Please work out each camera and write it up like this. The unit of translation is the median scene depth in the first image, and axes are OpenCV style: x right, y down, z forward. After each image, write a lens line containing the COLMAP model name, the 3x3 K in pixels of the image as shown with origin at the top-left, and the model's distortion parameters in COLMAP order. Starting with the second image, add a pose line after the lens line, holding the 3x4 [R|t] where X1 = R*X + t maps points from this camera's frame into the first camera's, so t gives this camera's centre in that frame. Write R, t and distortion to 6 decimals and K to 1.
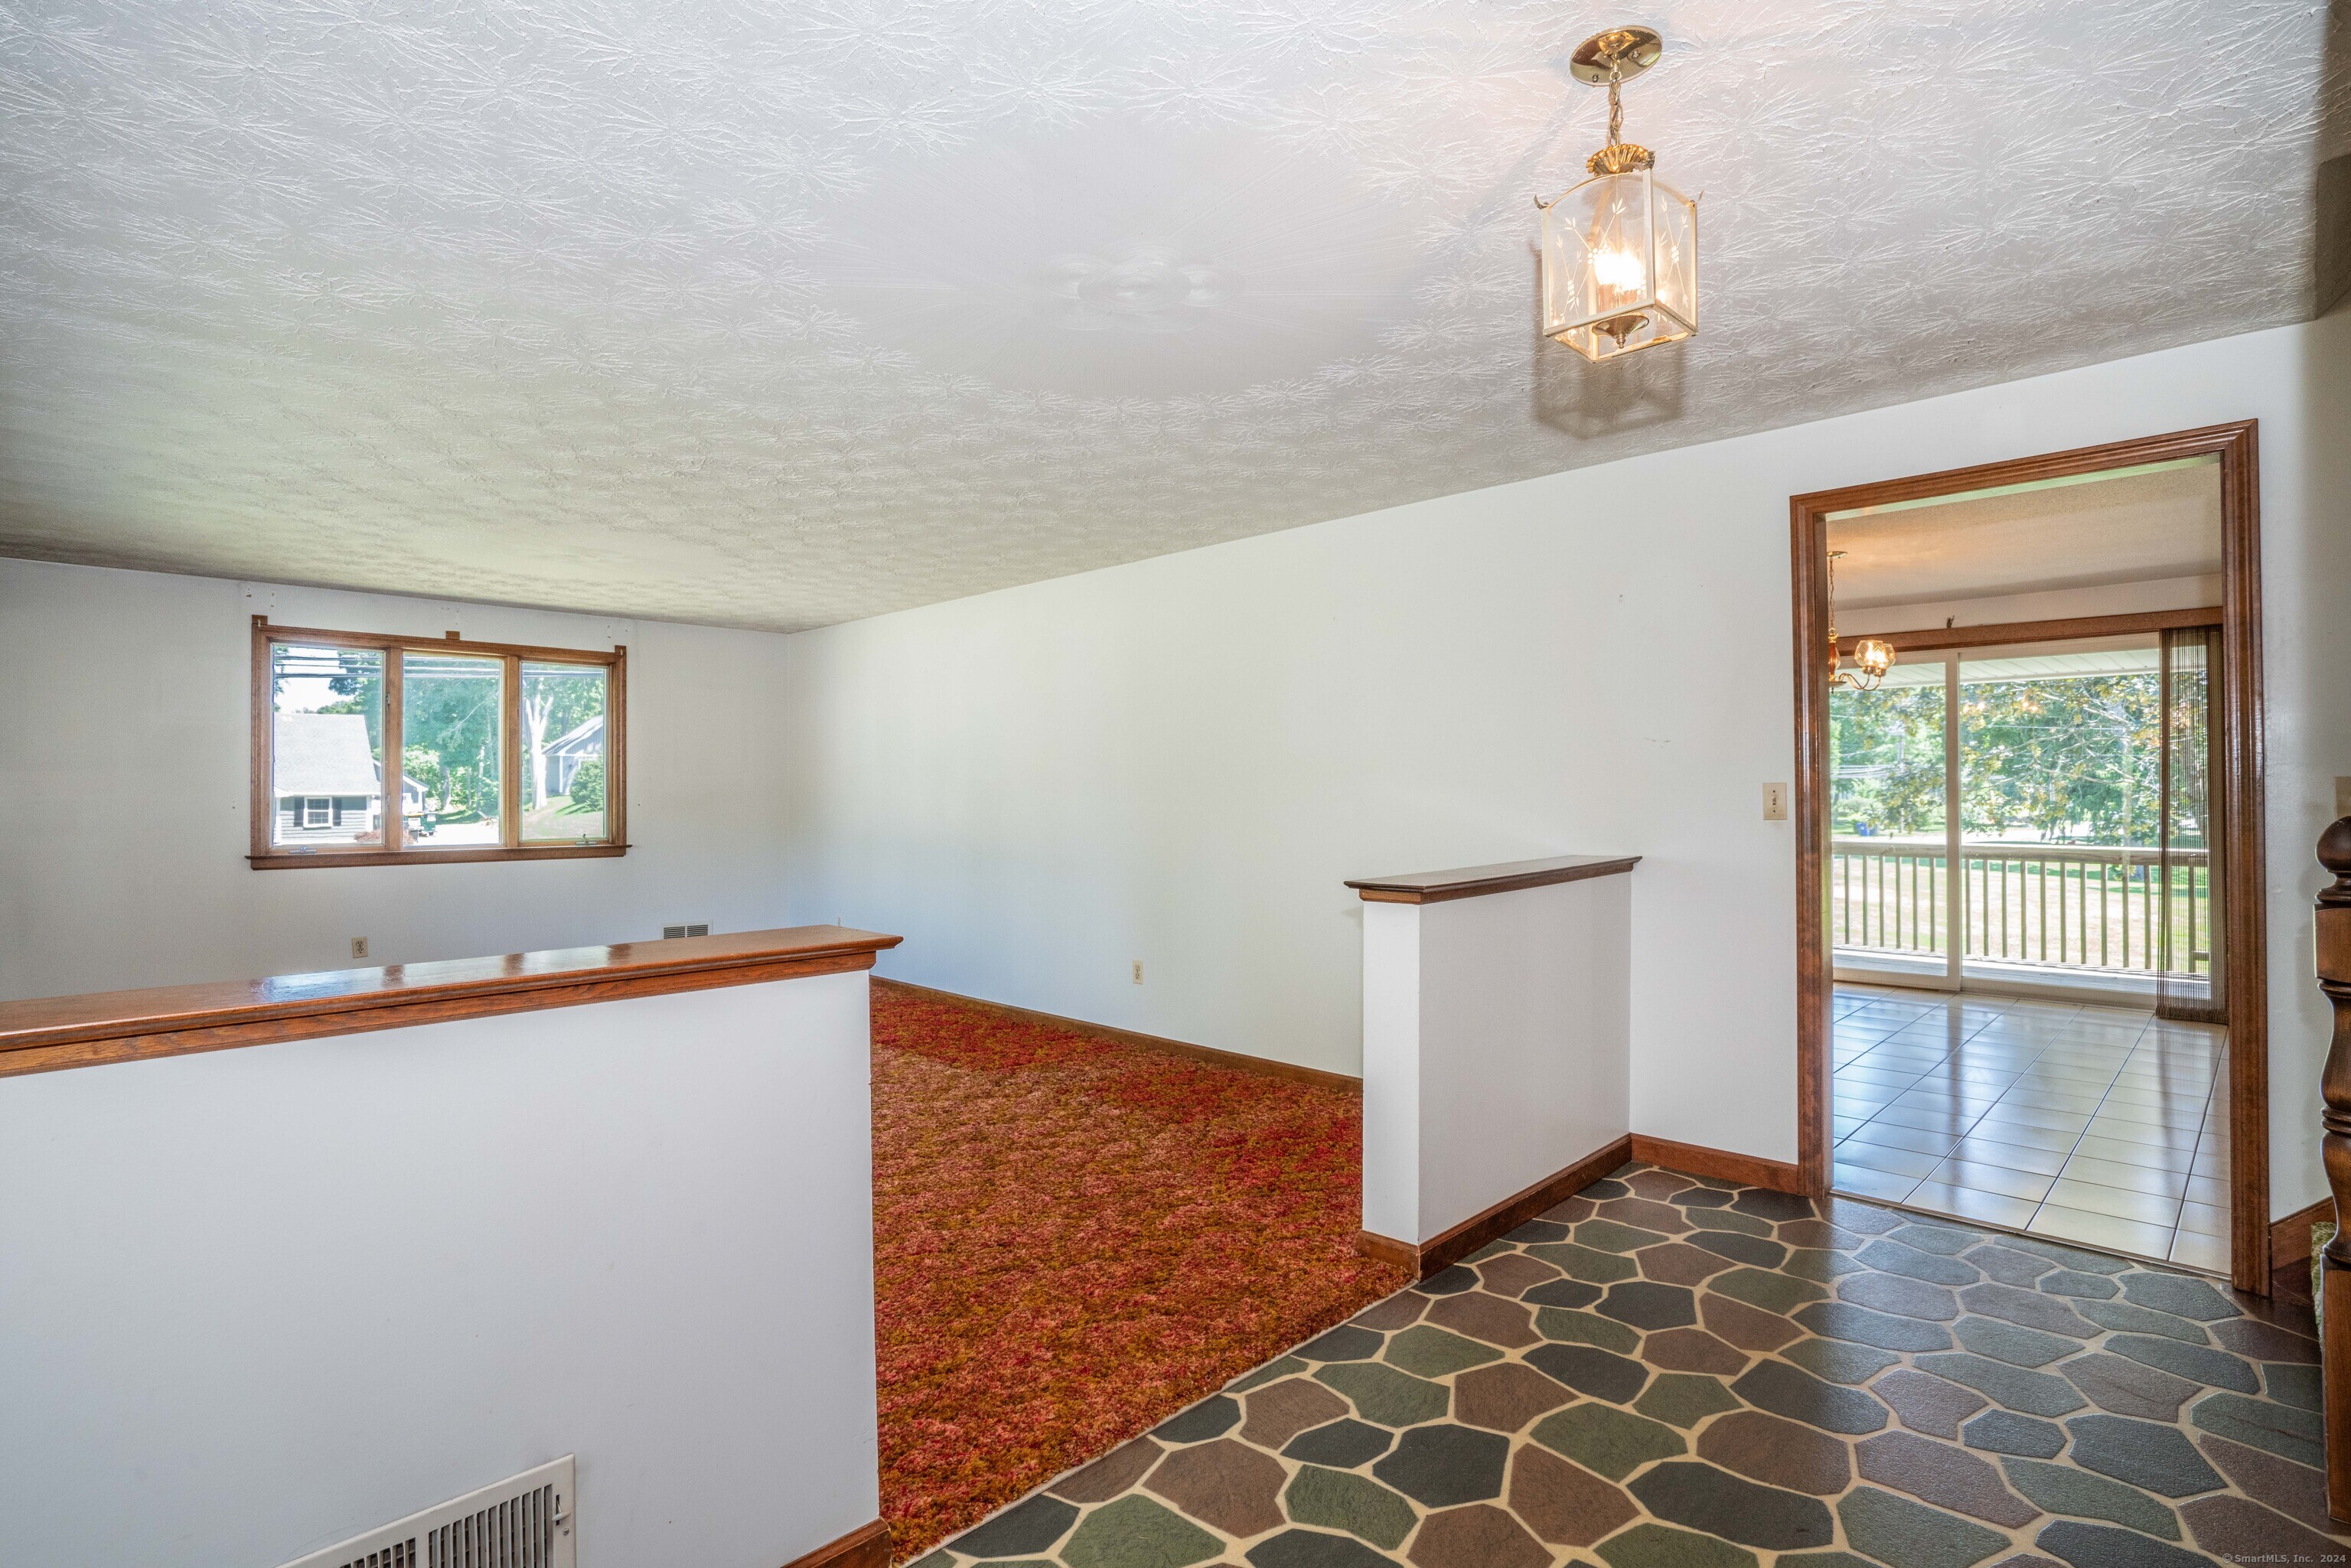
lens RADIAL K [[1183.8, 0, 1175.5], [0, 1183.8, 784.0], [0, 0, 1]] dist [-0.064382, 0.019657]
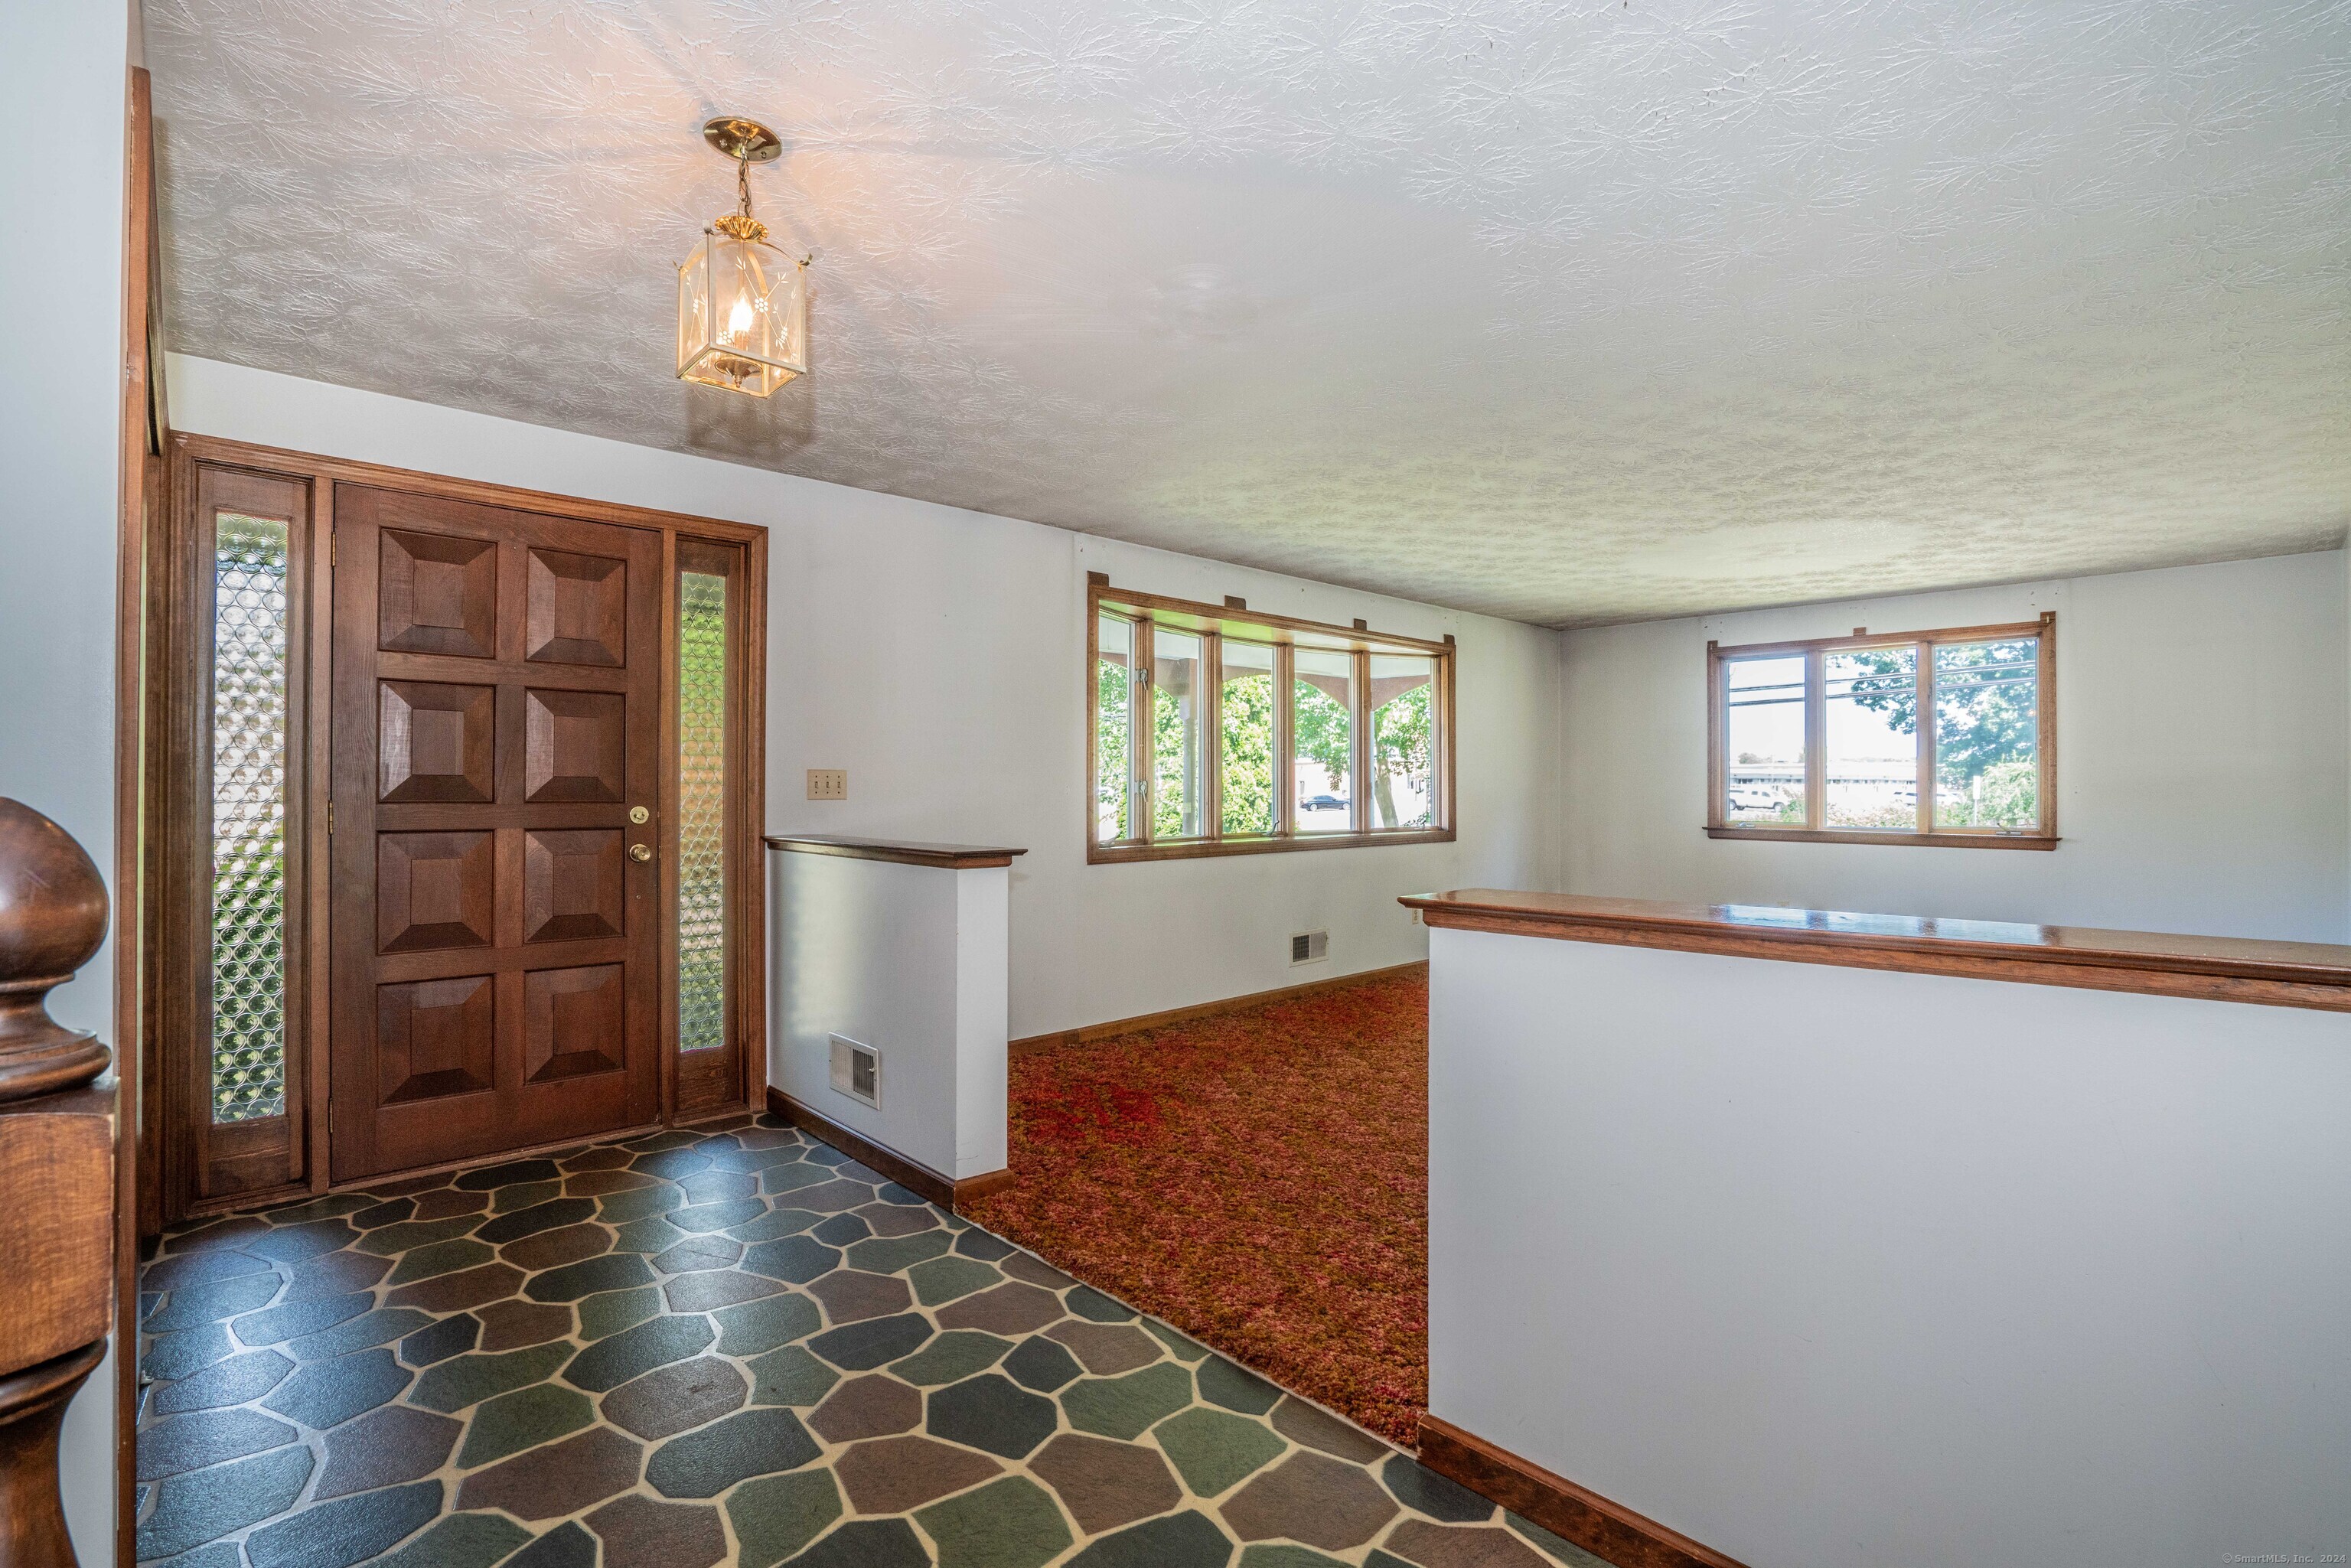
lens RADIAL K [[1067.0, 0, 1175.5], [0, 1067.0, 784.0], [0, 0, 1]] dist [-0.016023, -0.000170]
pose [[-0.047830, 0.008065, -0.998823, 1.164150], [0.013373, 0.999883, 0.007433, -0.005204], [0.998766, -0.013001, -0.047932, 1.182207]]
